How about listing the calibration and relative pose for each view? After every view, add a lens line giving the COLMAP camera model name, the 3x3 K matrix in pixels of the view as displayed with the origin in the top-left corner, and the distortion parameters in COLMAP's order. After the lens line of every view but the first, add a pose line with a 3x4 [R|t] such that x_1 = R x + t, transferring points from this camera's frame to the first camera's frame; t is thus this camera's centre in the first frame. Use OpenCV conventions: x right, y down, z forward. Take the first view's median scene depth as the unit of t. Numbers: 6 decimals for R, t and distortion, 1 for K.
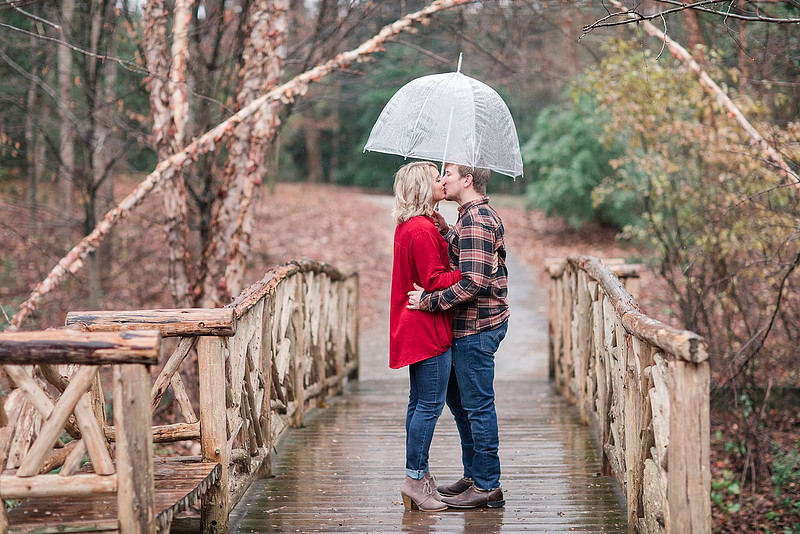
lens RADIAL K [[1902.9, 0, 400.0], [0, 1902.9, 267.0], [0, 0, 1]] dist [0.053800, -0.200426]
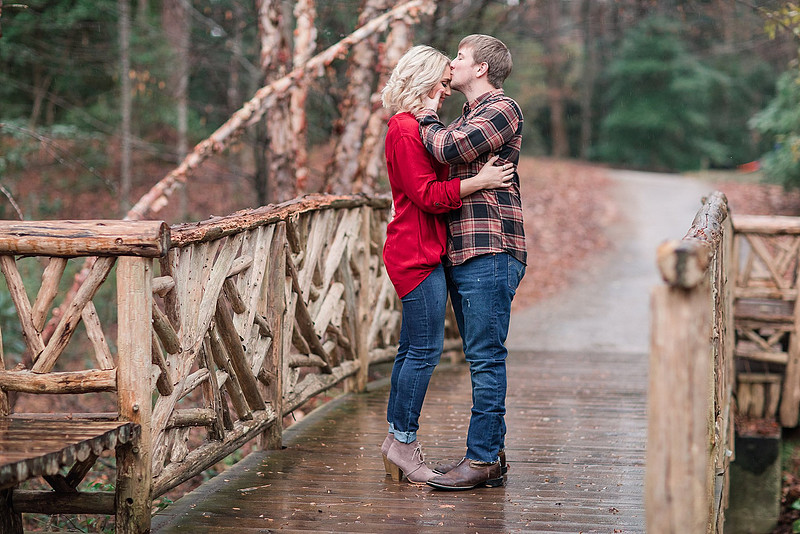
lens RADIAL K [[1902.9, 0, 400.0], [0, 1902.9, 267.0], [0, 0, 1]] dist [0.053800, -0.200426]
pose [[0.989162, 0.027832, -0.144168, 0.063465], [-0.026795, 0.999599, 0.009131, 0.016715], [0.144365, -0.005170, 0.989511, 0.141784]]
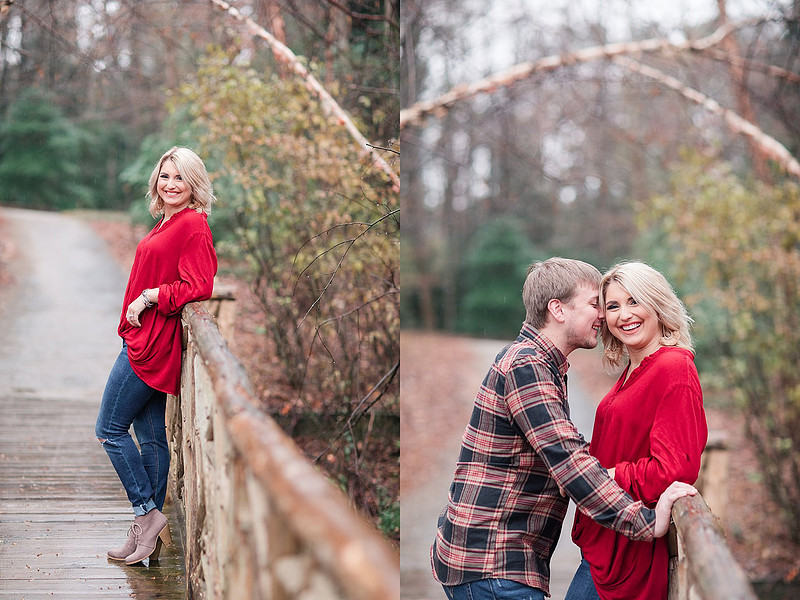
lens RADIAL K [[1421.6, 0, 197.9], [0, 1421.6, 298.3], [0, 0, 1]] dist [0.067527, -0.481051]
pose [[0.994093, 0.017189, 0.107161, 0.035739], [-0.019494, 0.999600, 0.020505, -0.009010], [-0.106765, -0.022472, 0.994030, 0.331947]]
